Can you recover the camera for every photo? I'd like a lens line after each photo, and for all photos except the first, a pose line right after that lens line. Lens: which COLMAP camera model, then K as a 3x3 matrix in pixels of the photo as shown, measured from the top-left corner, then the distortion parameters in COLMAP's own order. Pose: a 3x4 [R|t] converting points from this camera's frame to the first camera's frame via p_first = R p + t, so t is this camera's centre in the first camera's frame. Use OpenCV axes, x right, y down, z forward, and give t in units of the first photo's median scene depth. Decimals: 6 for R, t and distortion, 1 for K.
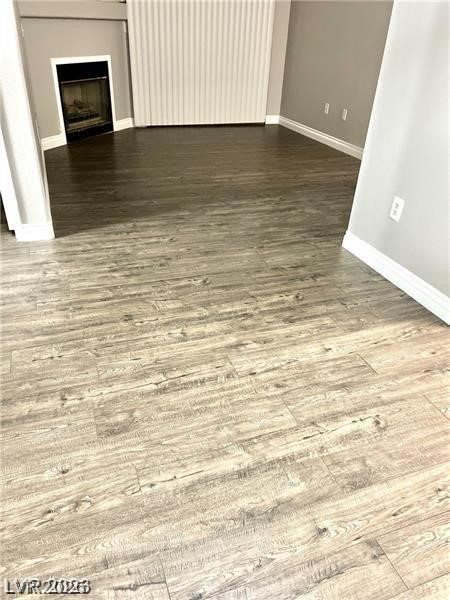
lens RADIAL K [[449.5, 0, 217.8], [0, 449.5, 298.0], [0, 0, 1]] dist [0.060880, -0.074285]
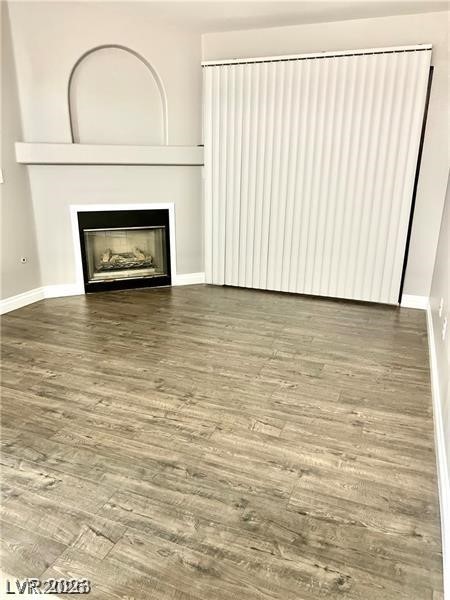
lens RADIAL K [[449.5, 0, 217.8], [0, 449.5, 298.0], [0, 0, 1]] dist [0.060880, -0.074285]
pose [[0.745044, 0.162213, -0.646990, 0.400630], [-0.327117, 0.934182, -0.142474, -0.286159], [0.581295, 0.317791, 0.749069, 0.495178]]
